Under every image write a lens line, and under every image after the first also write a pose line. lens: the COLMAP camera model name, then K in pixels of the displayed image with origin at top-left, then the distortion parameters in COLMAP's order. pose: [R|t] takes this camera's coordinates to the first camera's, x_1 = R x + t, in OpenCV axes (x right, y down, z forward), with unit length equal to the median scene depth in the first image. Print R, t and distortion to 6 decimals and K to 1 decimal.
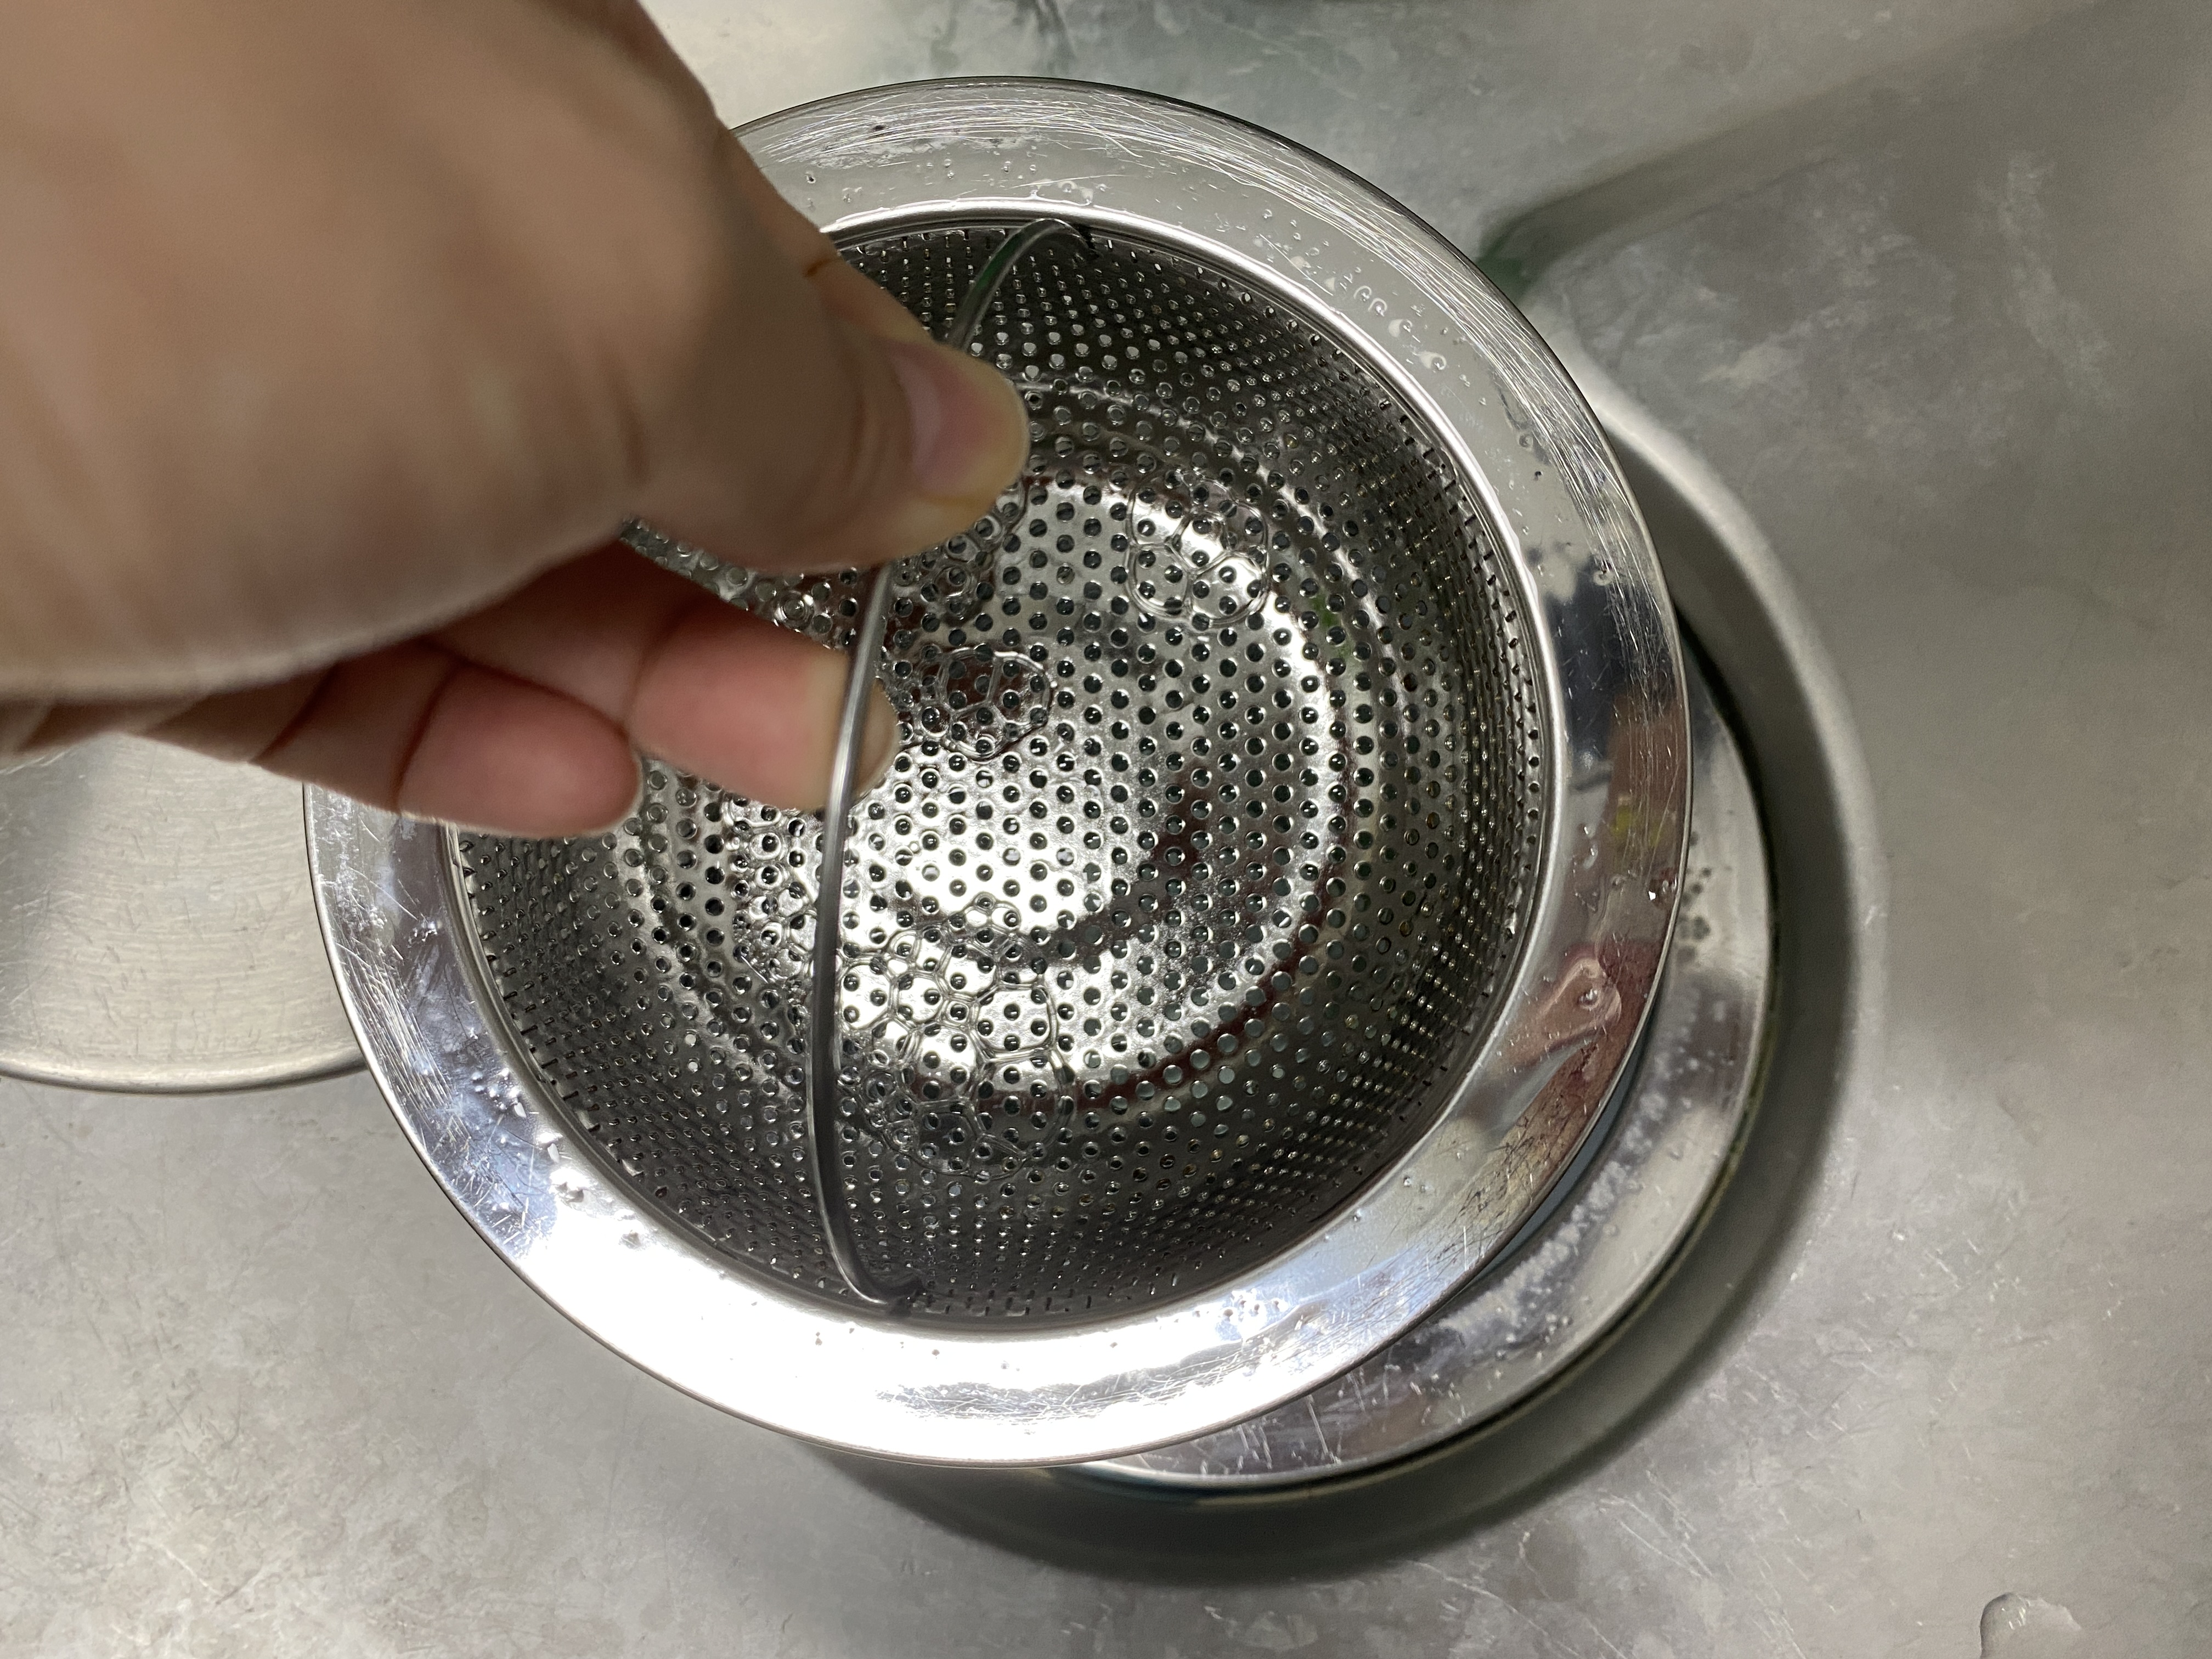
lens RADIAL K [[1719.3, 0, 1093.8], [0, 1719.3, 825.8], [0, 0, 1]] dist [-0.034075, 0.024645]
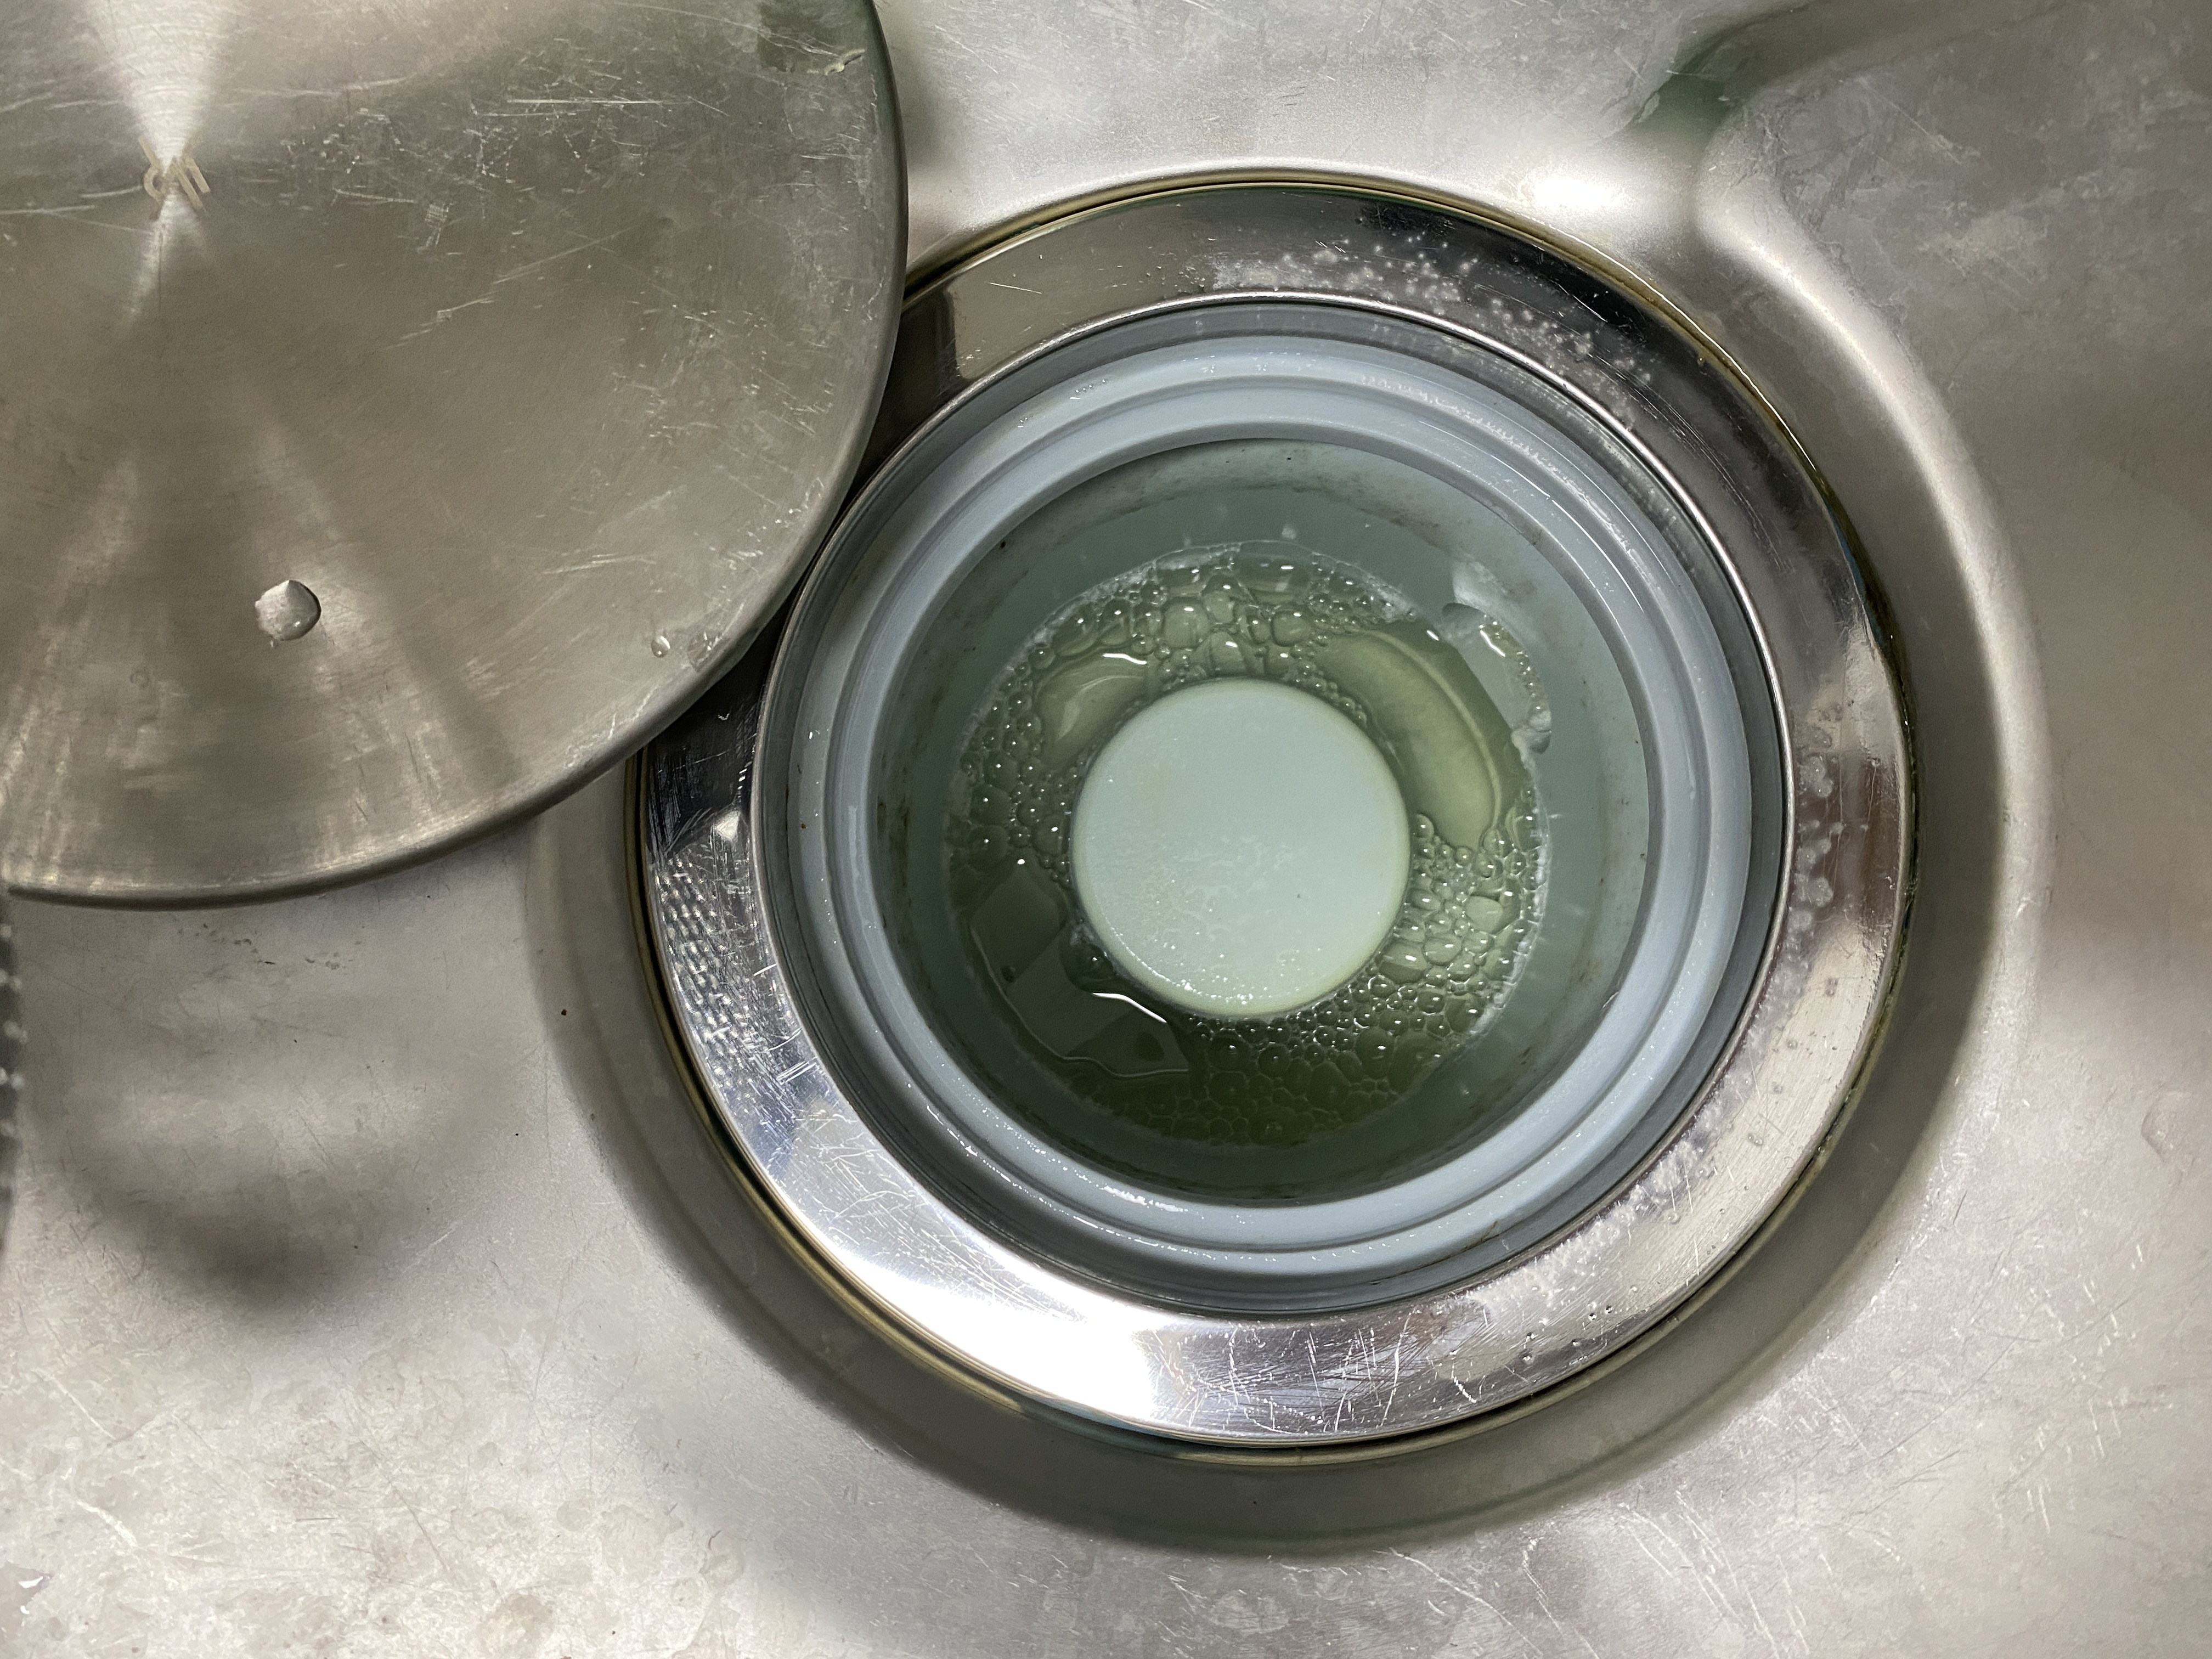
lens RADIAL K [[1719.3, 0, 1099.7], [0, 1719.3, 831.3], [0, 0, 1]] dist [-0.034075, 0.024645]
pose [[0.993518, 0.107926, -0.035686, 0.017927], [-0.103453, 0.988578, 0.109596, -0.030959], [0.047106, -0.105193, 0.993335, 0.134081]]
